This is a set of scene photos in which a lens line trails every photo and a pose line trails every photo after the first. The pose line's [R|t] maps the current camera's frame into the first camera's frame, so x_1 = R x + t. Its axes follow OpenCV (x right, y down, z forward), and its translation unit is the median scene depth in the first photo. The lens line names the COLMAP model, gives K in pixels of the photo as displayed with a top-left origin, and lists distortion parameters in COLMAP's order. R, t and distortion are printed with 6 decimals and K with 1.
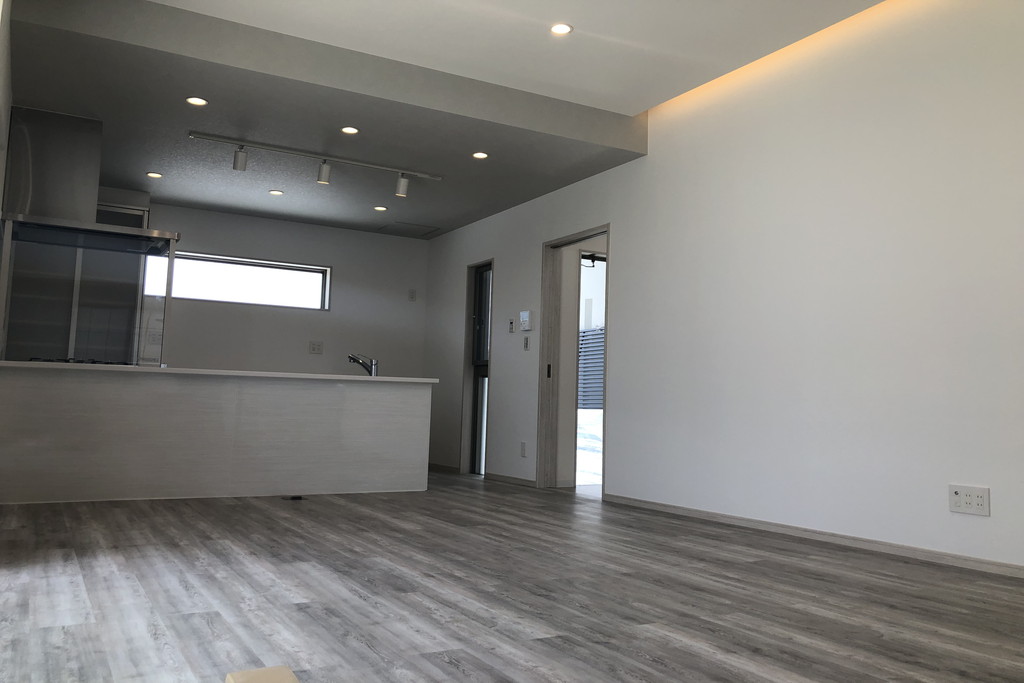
lens RADIAL K [[824.1, 0, 504.4], [0, 824.1, 321.1], [0, 0, 1]] dist [0.004732, -0.005487]
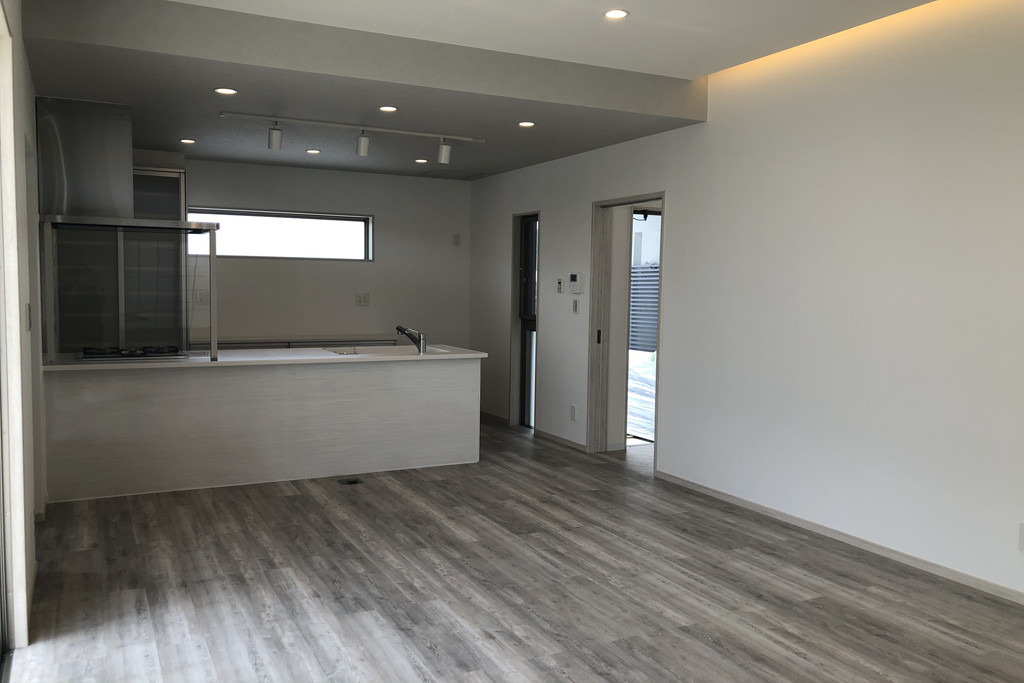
lens RADIAL K [[824.1, 0, 506.9], [0, 824.1, 341.3], [0, 0, 1]] dist [0.004732, -0.005487]
pose [[0.998674, -0.012295, -0.049992, -0.009152], [0.020622, 0.985292, 0.169631, -0.137115], [0.047171, -0.170437, 0.984239, 0.038892]]
